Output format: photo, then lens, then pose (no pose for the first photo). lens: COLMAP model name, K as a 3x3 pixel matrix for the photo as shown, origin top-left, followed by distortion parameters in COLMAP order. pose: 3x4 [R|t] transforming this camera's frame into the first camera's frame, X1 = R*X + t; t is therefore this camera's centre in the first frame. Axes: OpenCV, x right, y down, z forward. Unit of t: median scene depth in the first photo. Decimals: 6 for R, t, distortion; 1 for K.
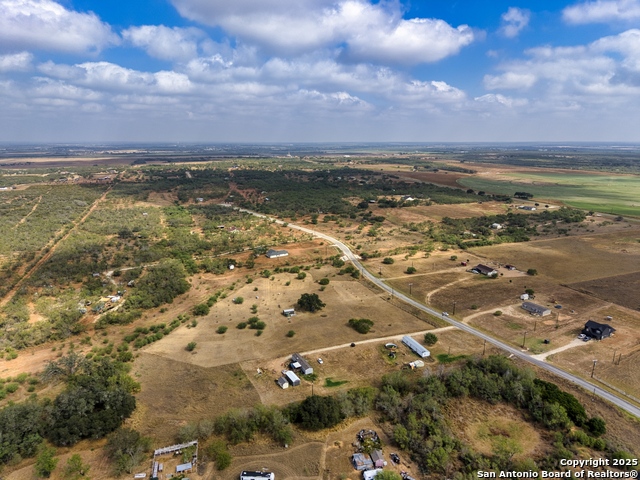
lens RADIAL K [[431.4, 0, 319.6], [0, 431.4, 230.5], [0, 0, 1]] dist [0.040711, -0.041951]
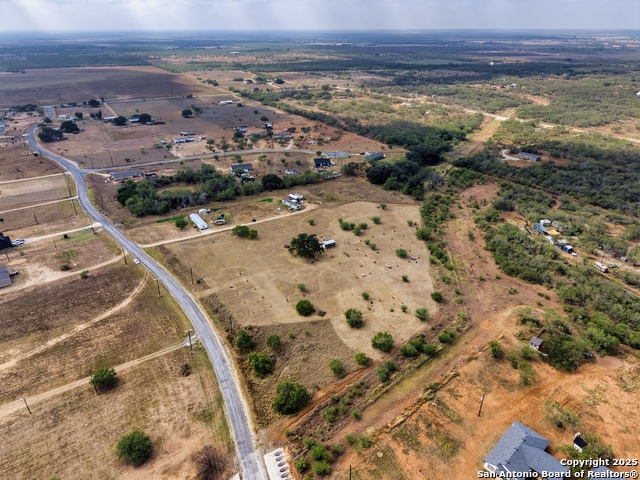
lens RADIAL K [[431.4, 0, 319.6], [0, 431.4, 230.5], [0, 0, 1]] dist [0.040711, -0.041951]
pose [[-0.977402, 0.089893, -0.191324, 0.135702], [-0.042281, 0.803654, 0.593593, -0.428836], [0.207118, 0.588268, -0.781692, 2.076949]]
